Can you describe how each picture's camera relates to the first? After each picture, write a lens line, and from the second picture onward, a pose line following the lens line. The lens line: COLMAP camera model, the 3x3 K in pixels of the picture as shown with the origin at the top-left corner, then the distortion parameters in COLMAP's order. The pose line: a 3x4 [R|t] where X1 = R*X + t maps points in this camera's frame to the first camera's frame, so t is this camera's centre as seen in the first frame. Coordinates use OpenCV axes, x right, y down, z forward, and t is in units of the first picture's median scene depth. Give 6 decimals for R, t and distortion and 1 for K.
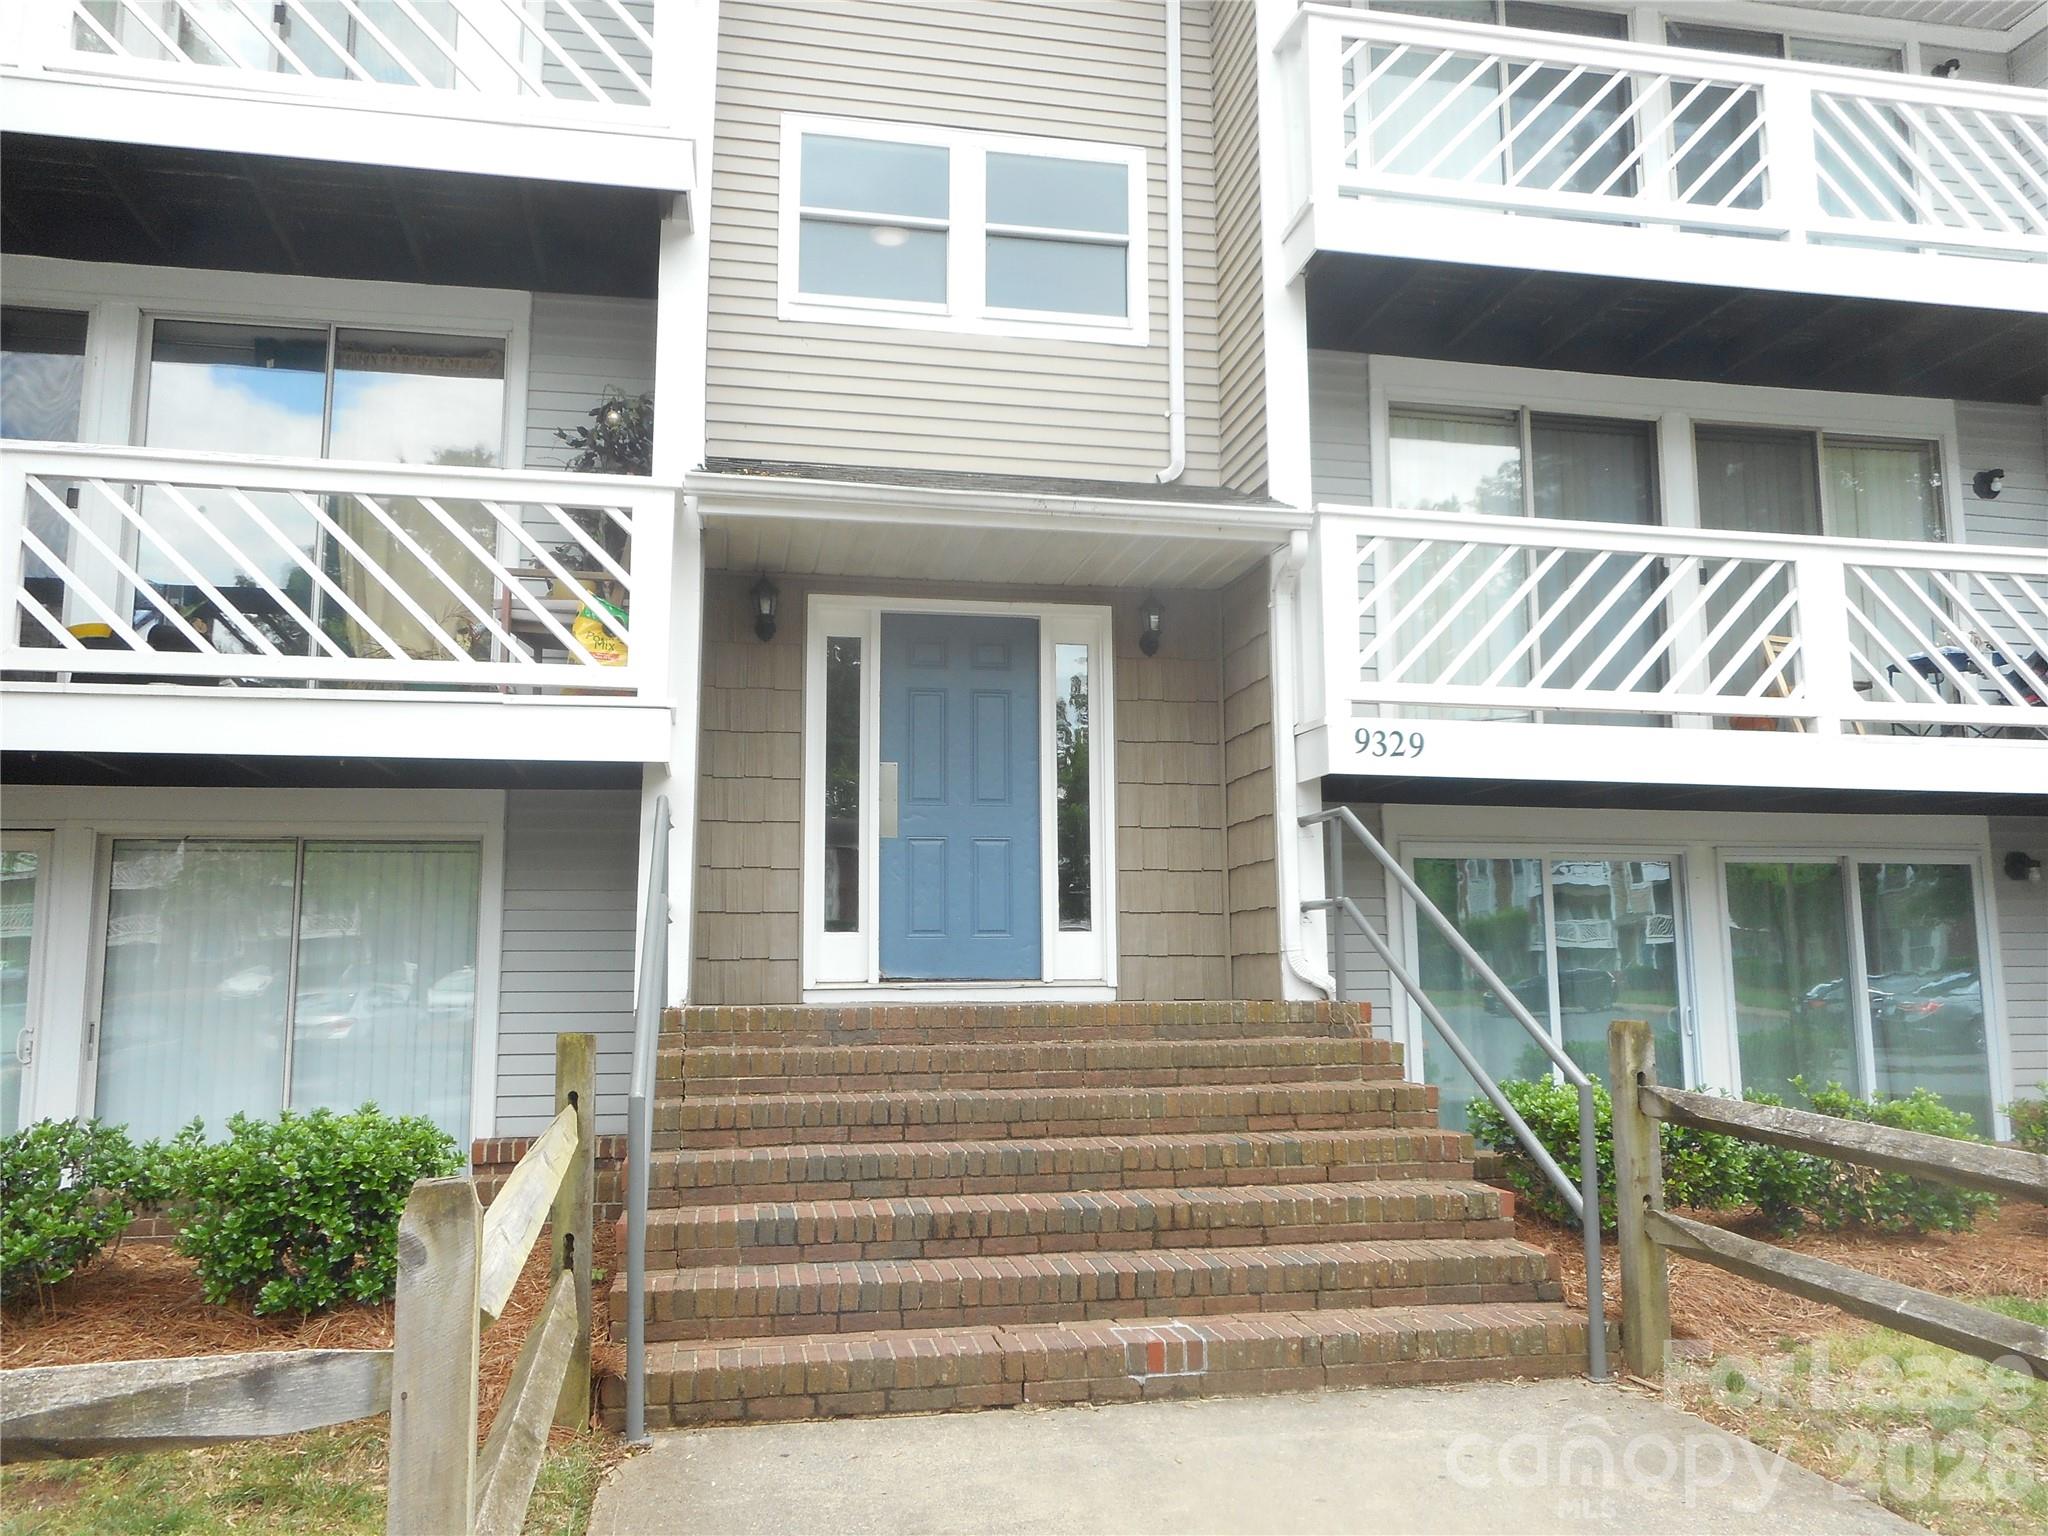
lens RADIAL K [[1564.1, 0, 1023.1], [0, 1564.1, 754.7], [0, 0, 1]] dist [0.005701, 0.052448]
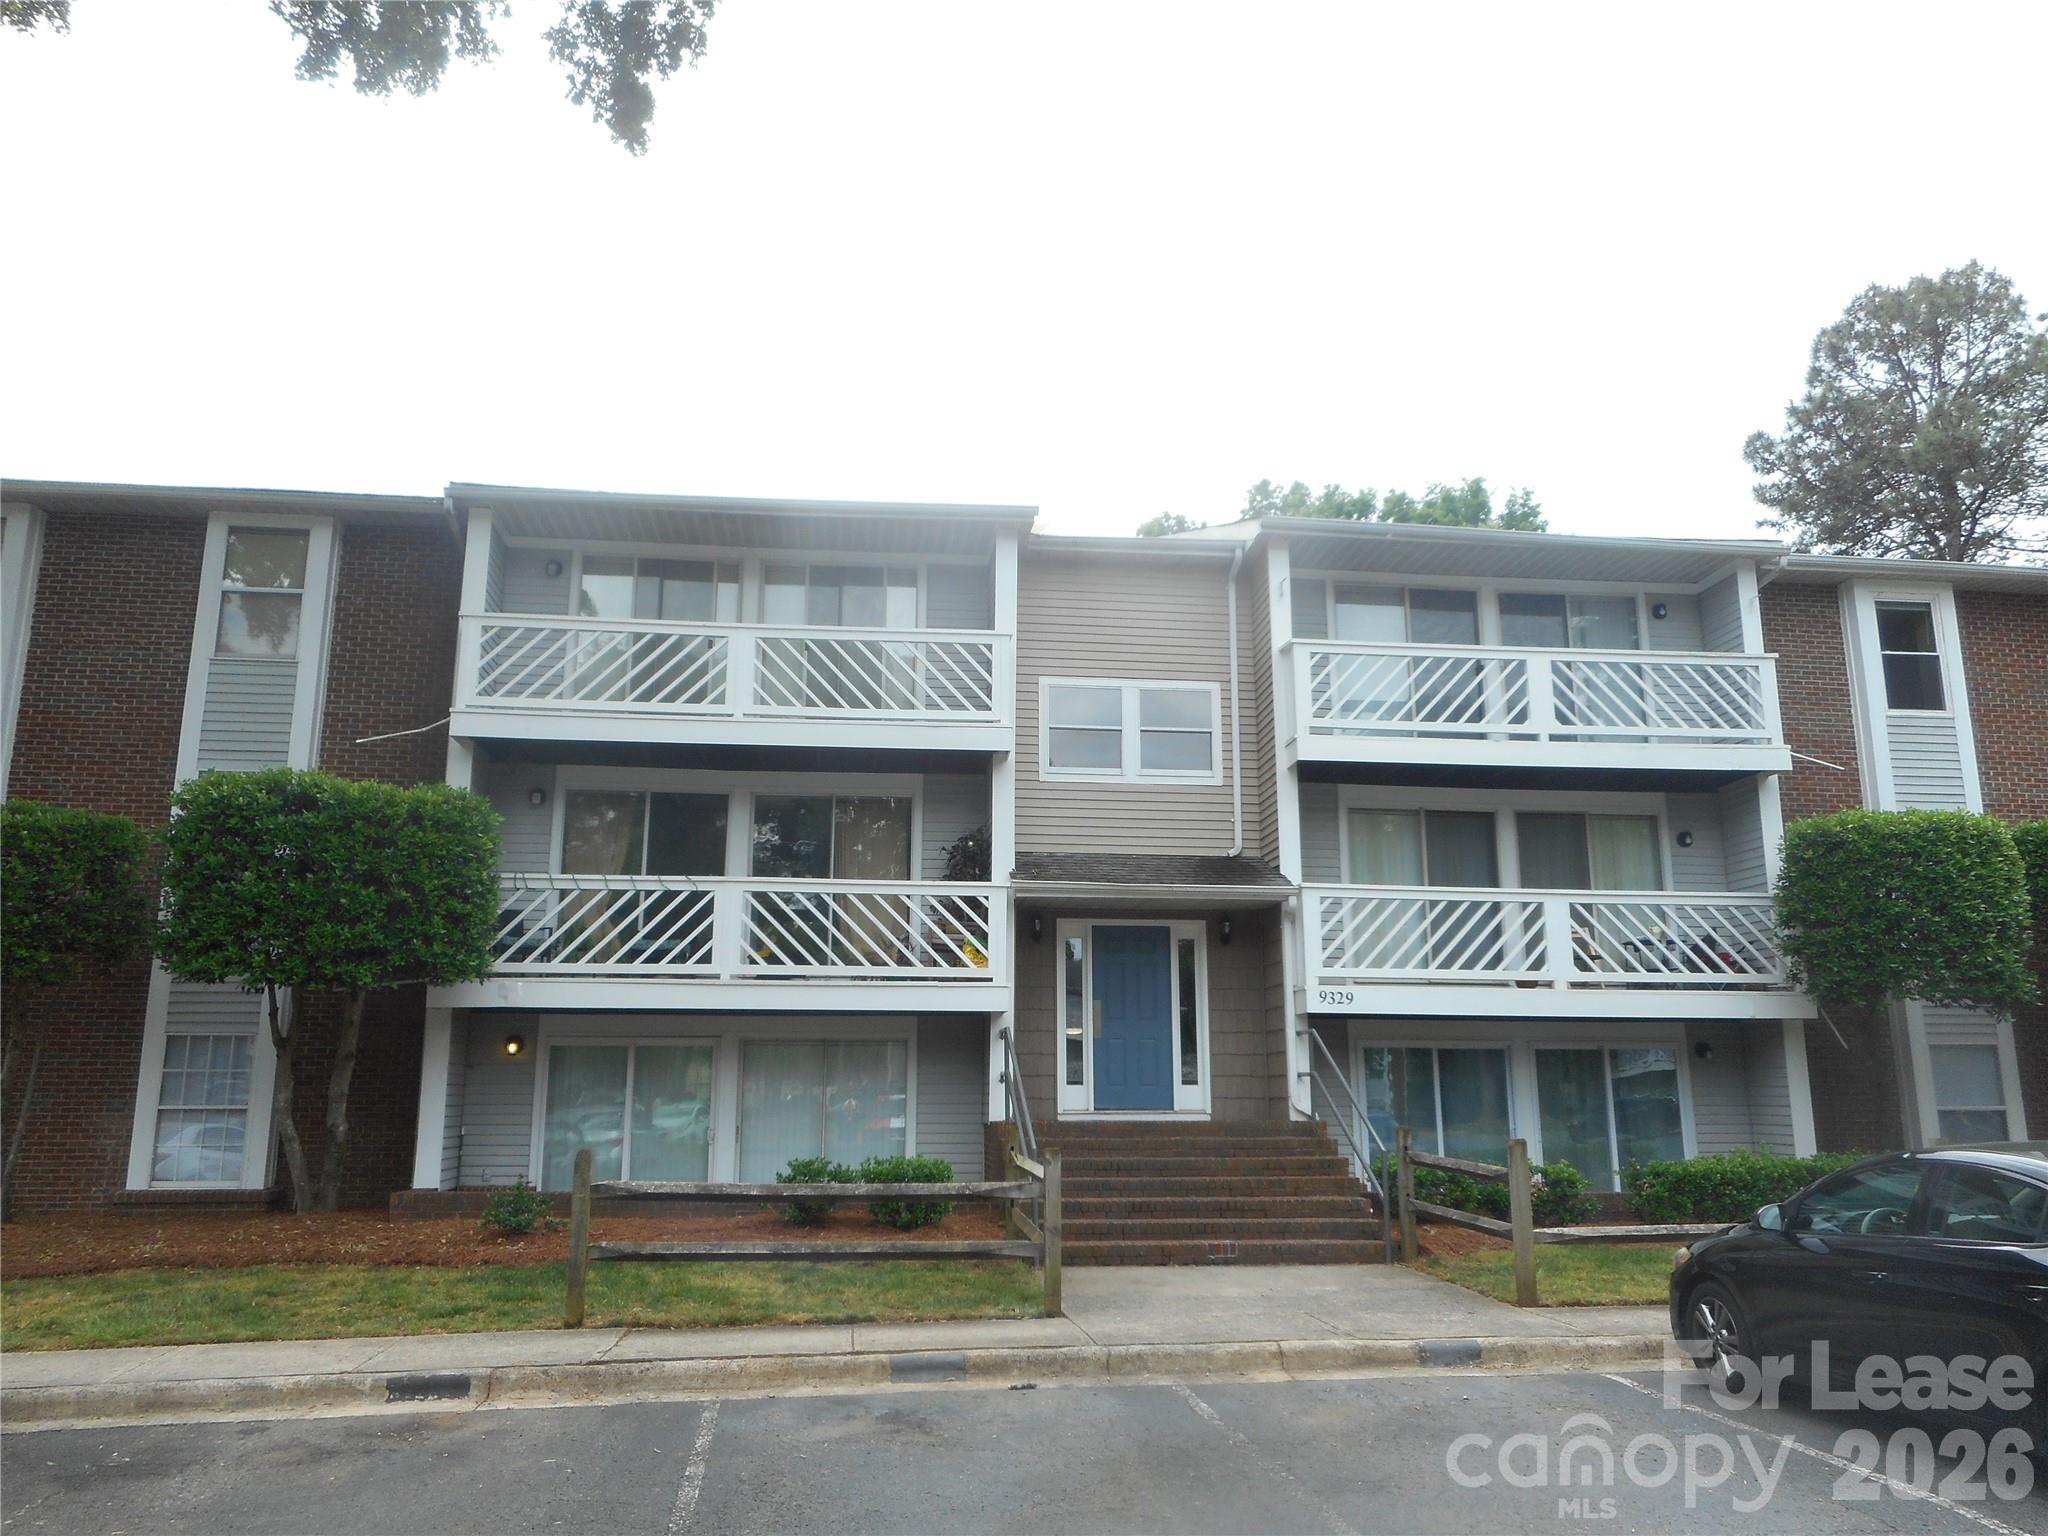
lens RADIAL K [[1465.9, 0, 1011.0], [0, 1465.9, 763.2], [0, 0, 1]] dist [-0.002061, 0.001239]
pose [[0.995547, -0.013901, -0.093235, -0.015682], [0.005431, 0.995883, -0.090487, -0.143167], [0.094109, 0.089578, 0.991524, -1.019839]]
